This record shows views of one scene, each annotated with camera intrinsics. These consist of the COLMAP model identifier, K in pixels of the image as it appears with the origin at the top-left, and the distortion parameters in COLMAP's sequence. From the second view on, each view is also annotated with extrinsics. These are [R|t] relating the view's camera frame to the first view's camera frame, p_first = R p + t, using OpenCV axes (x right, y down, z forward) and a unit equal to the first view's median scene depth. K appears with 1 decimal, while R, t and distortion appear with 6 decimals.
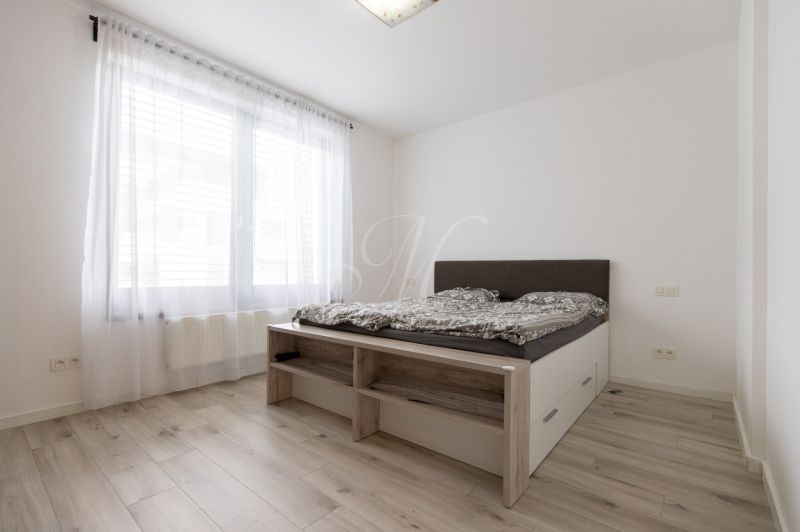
lens RADIAL K [[369.5, 0, 403.7], [0, 369.5, 267.5], [0, 0, 1]] dist [0.010691, -0.000195]
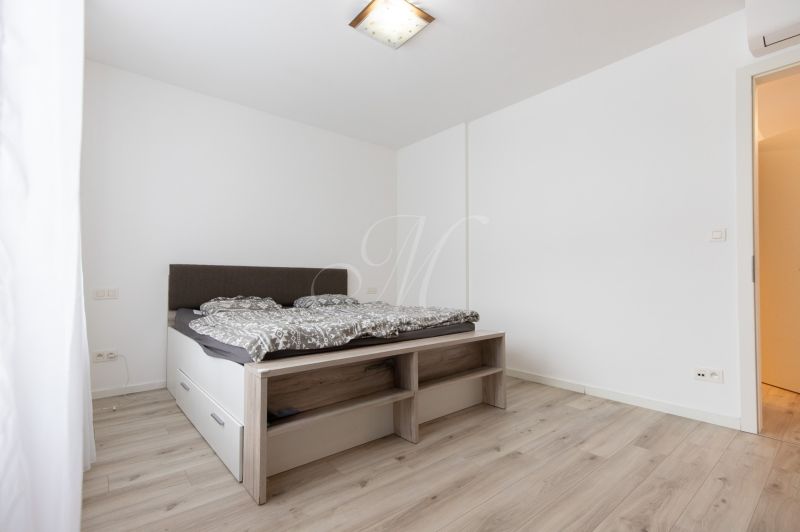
lens RADIAL K [[369.5, 0, 404.2], [0, 369.5, 268.4], [0, 0, 1]] dist [0.010691, -0.000195]
pose [[0.170262, 0.020193, 0.985192, -1.136080], [-0.010192, 0.999773, -0.018731, -0.000666], [-0.985346, -0.006852, 0.170429, 0.836409]]
